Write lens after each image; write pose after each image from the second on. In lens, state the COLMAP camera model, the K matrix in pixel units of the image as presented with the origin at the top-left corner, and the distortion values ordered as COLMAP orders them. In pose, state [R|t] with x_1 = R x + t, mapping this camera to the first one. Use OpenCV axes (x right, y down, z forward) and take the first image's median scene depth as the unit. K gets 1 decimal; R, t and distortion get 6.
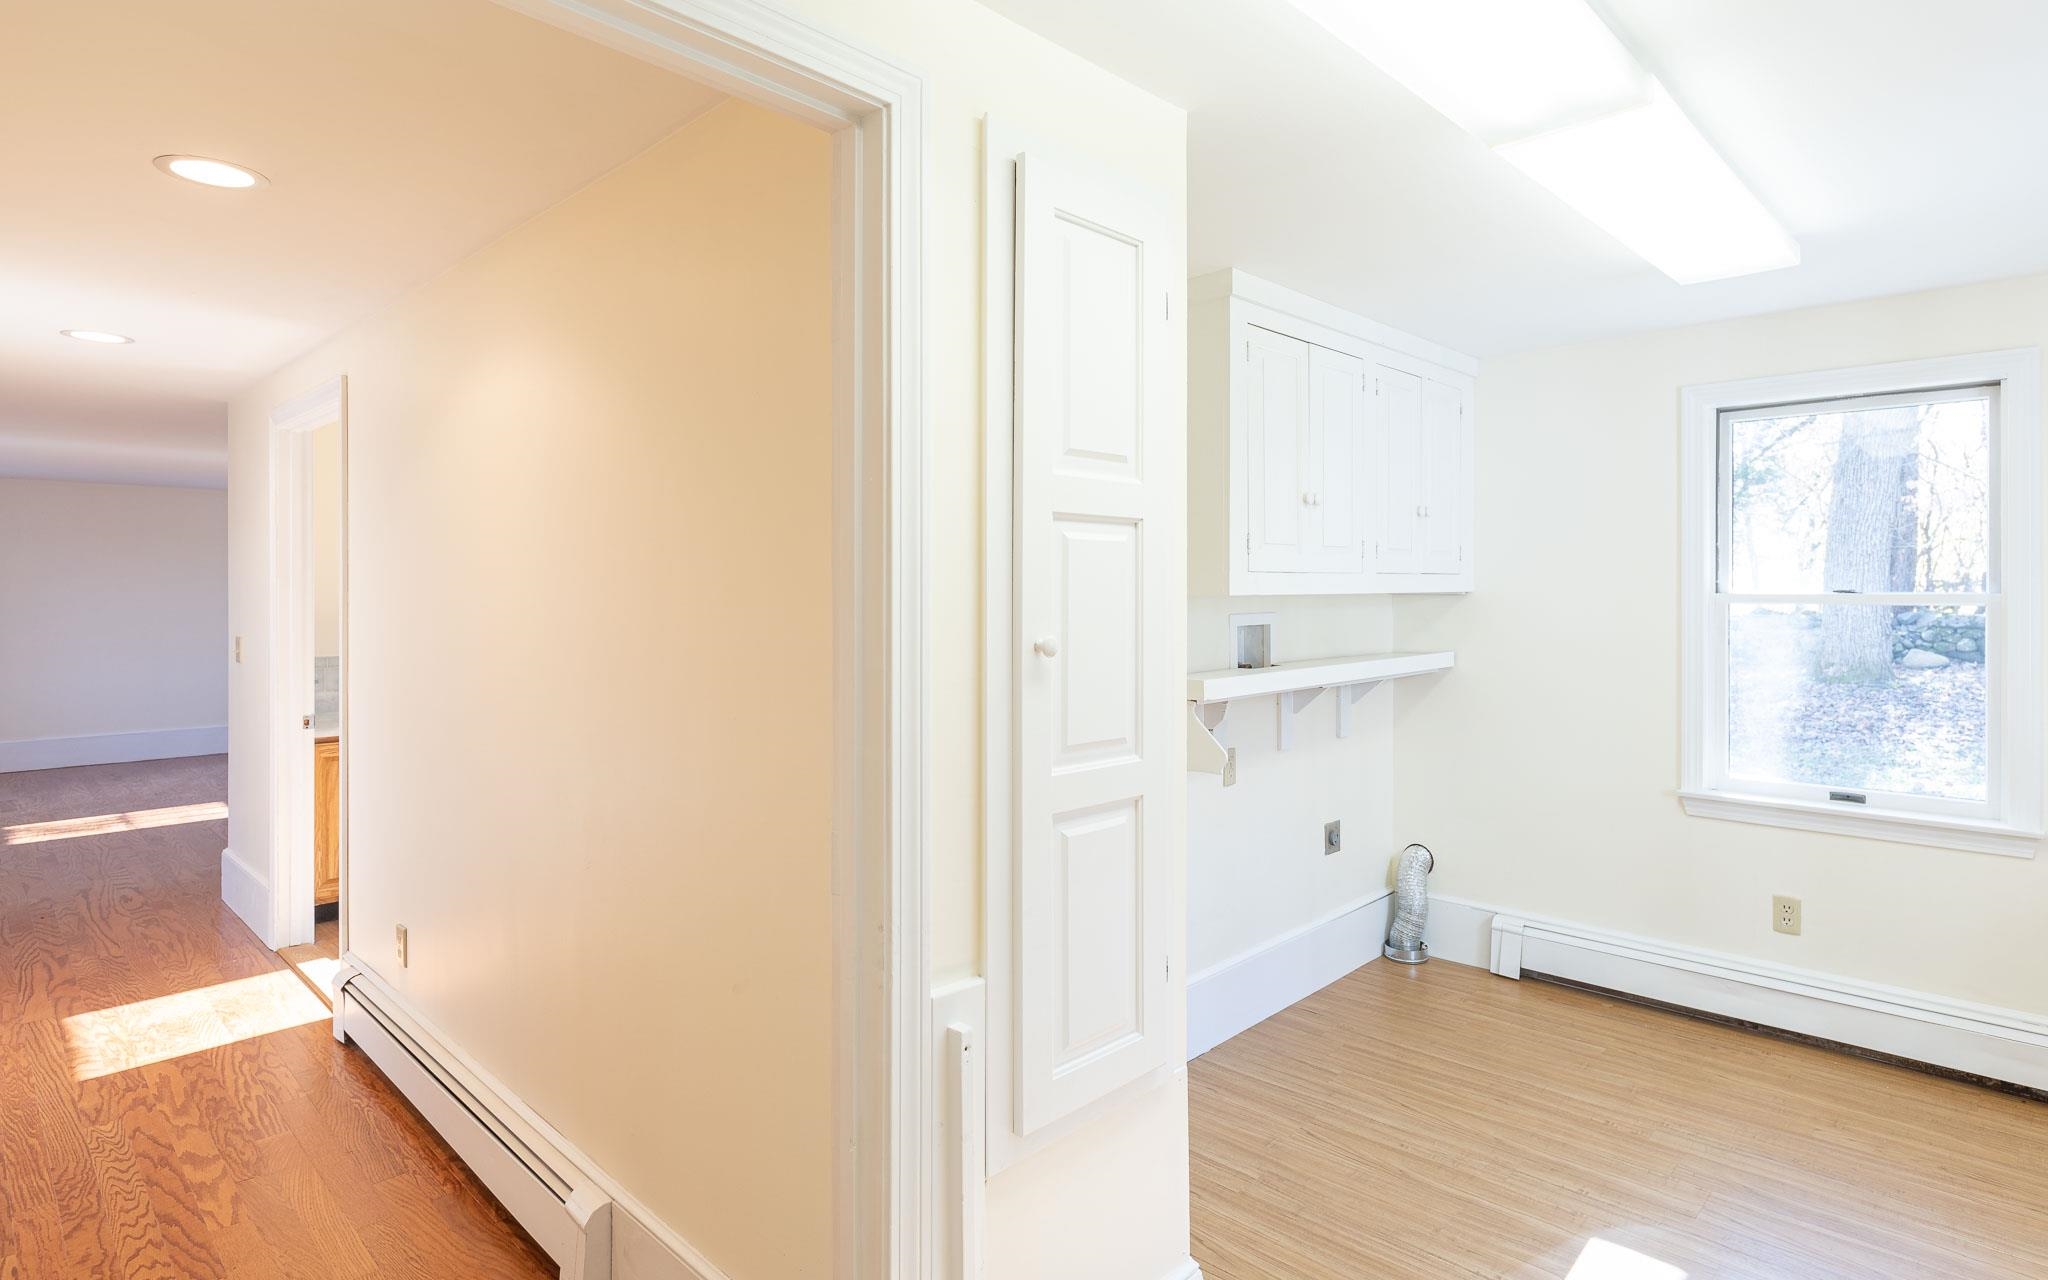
lens RADIAL K [[1071.8, 0, 1019.1], [0, 1071.8, 581.3], [0, 0, 1]] dist [-0.002841, -0.000313]
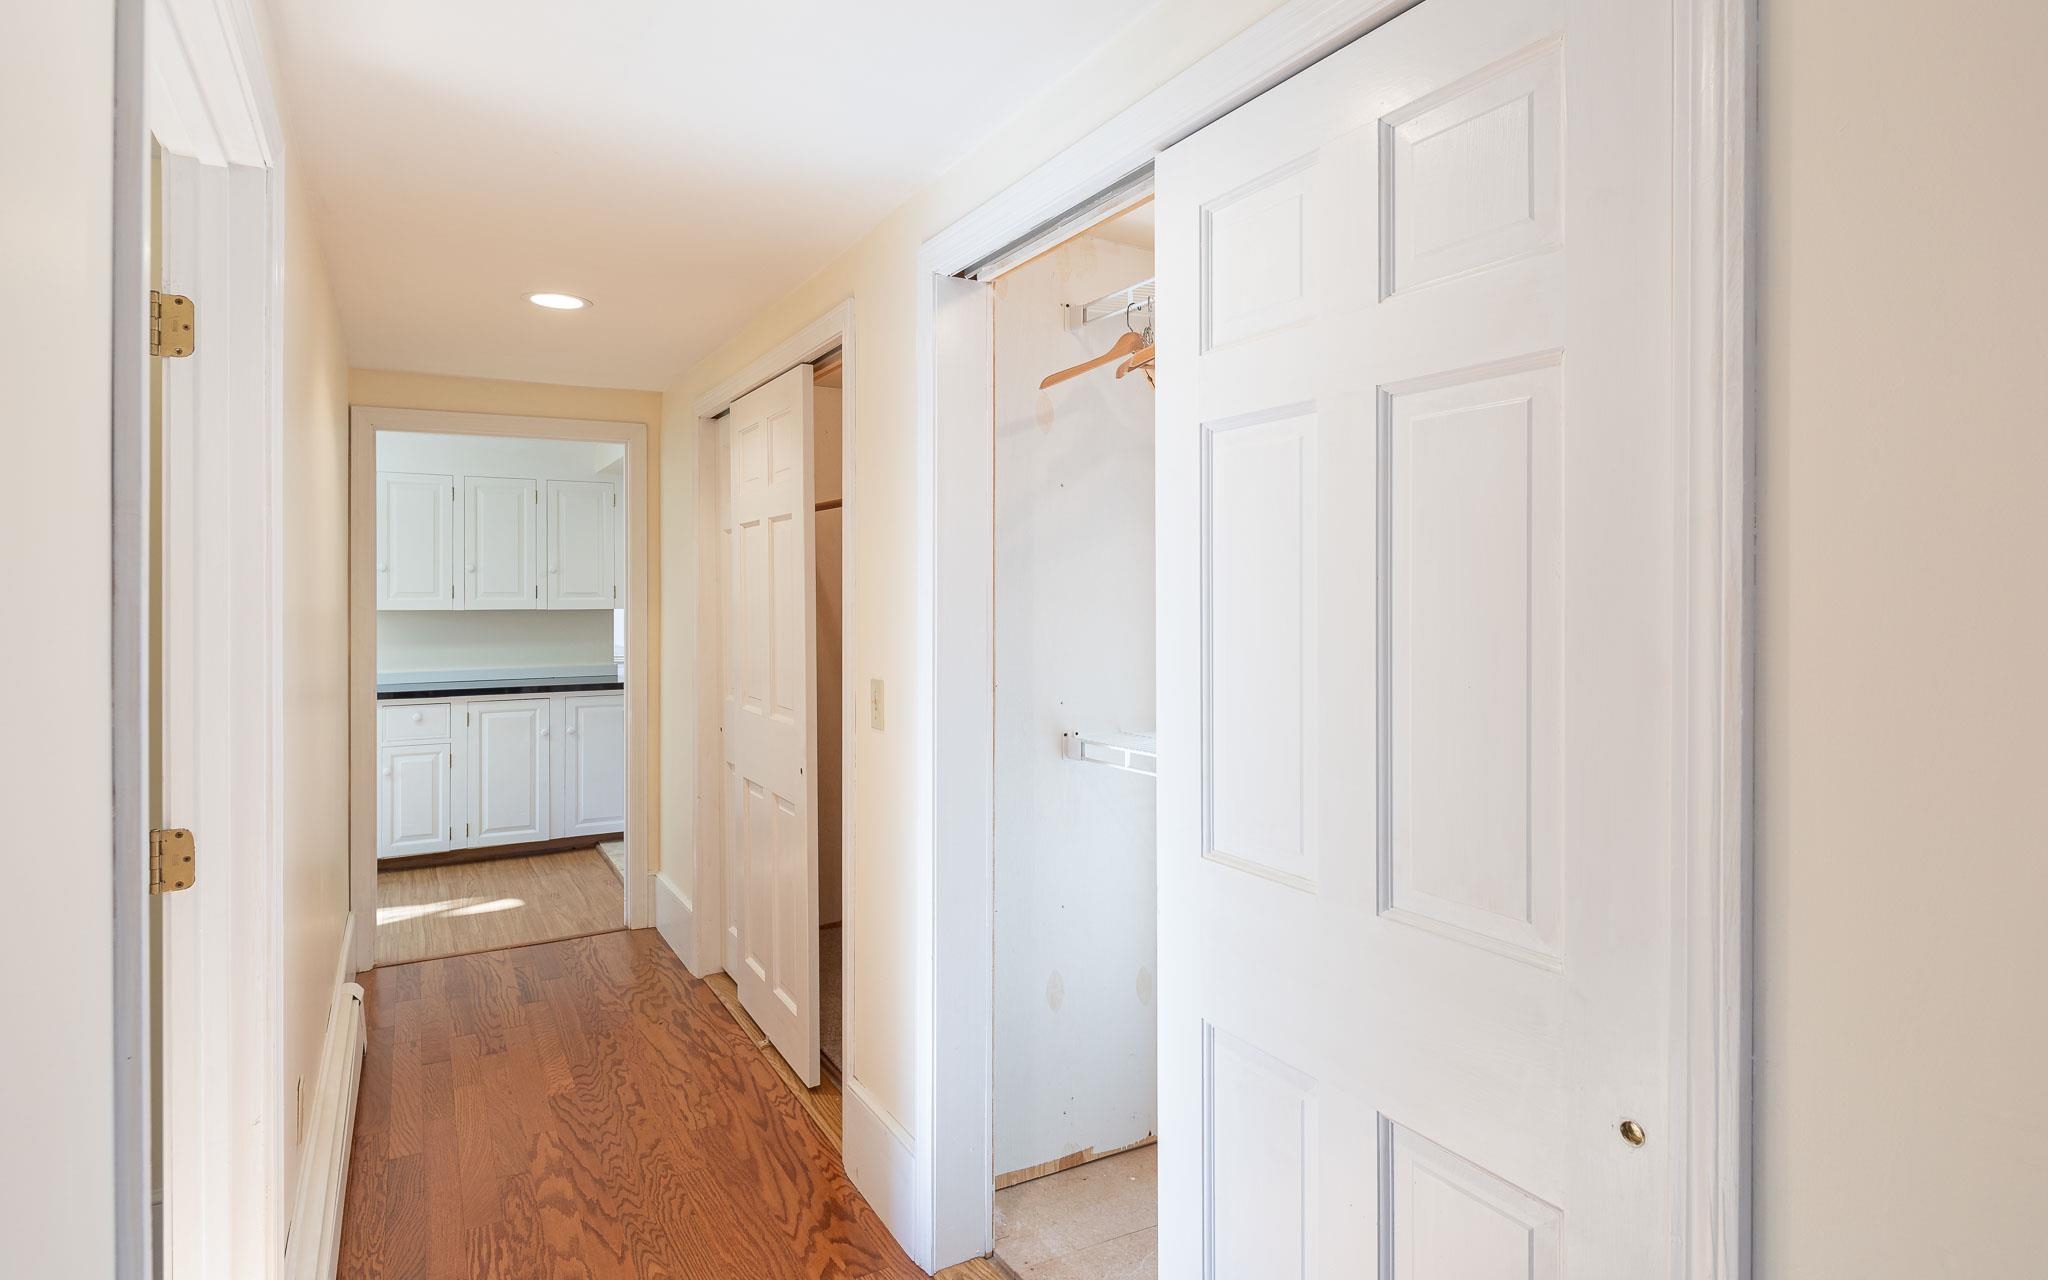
lens RADIAL K [[1093.9, 0, 1017.8], [0, 1093.9, 608.8], [0, 0, 1]] dist [-0.001924, -0.000845]
pose [[-0.959211, 0.000040, 0.282692, -1.454516], [0.000620, 0.999998, 0.001961, 0.023551], [-0.282691, 0.002057, -0.959209, 1.842774]]
